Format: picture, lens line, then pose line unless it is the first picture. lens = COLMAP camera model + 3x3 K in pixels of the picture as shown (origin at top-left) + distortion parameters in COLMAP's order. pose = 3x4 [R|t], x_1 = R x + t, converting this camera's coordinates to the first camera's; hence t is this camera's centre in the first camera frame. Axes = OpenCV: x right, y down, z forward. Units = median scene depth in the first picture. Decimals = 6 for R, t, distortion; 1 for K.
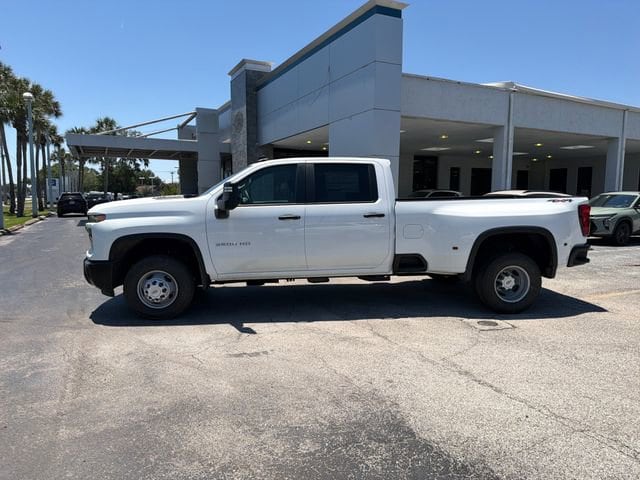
lens RADIAL K [[452.7, 0, 315.6], [0, 452.7, 245.0], [0, 0, 1]] dist [0.046689, -0.061103]
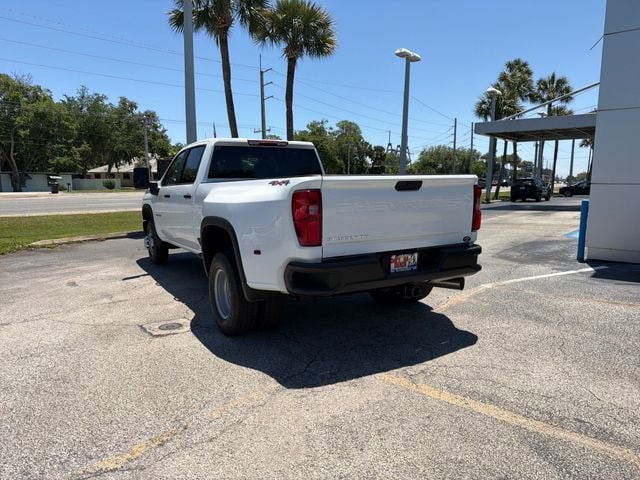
lens RADIAL K [[452.7, 0, 314.2], [0, 452.7, 245.3], [0, 0, 1]] dist [0.046689, -0.061103]
pose [[0.406374, 0.121792, -0.905553, 1.206652], [-0.094900, 0.991342, 0.090743, -0.079361], [0.908765, 0.049062, 0.414414, 0.861292]]
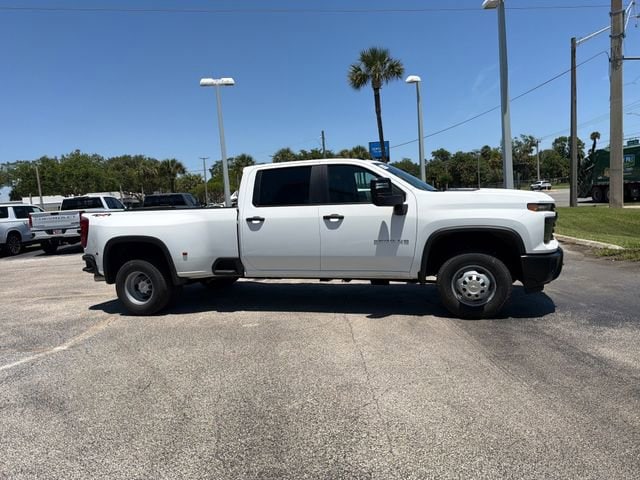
lens RADIAL K [[452.7, 0, 314.2], [0, 452.7, 243.5], [0, 0, 1]] dist [0.046689, -0.061103]
pose [[-0.908444, 0.007625, 0.417936, -0.457191], [0.093232, 0.978343, 0.184803, -0.238213], [-0.407476, 0.206848, -0.889481, 2.272670]]
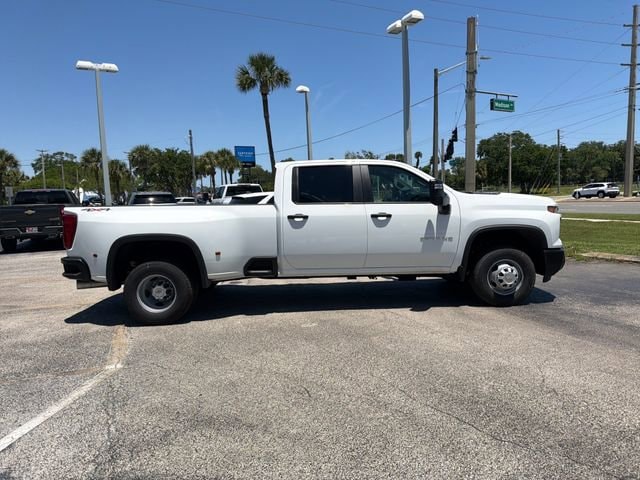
lens RADIAL K [[453.6, 0, 321.4], [0, 453.6, 239.3], [0, 0, 1]] dist [0.036575, -0.044690]
pose [[-0.996710, 0.017574, 0.079125, -0.028661], [0.032088, 0.982008, 0.186094, -0.250115], [-0.074431, 0.188020, -0.979341, 2.386630]]
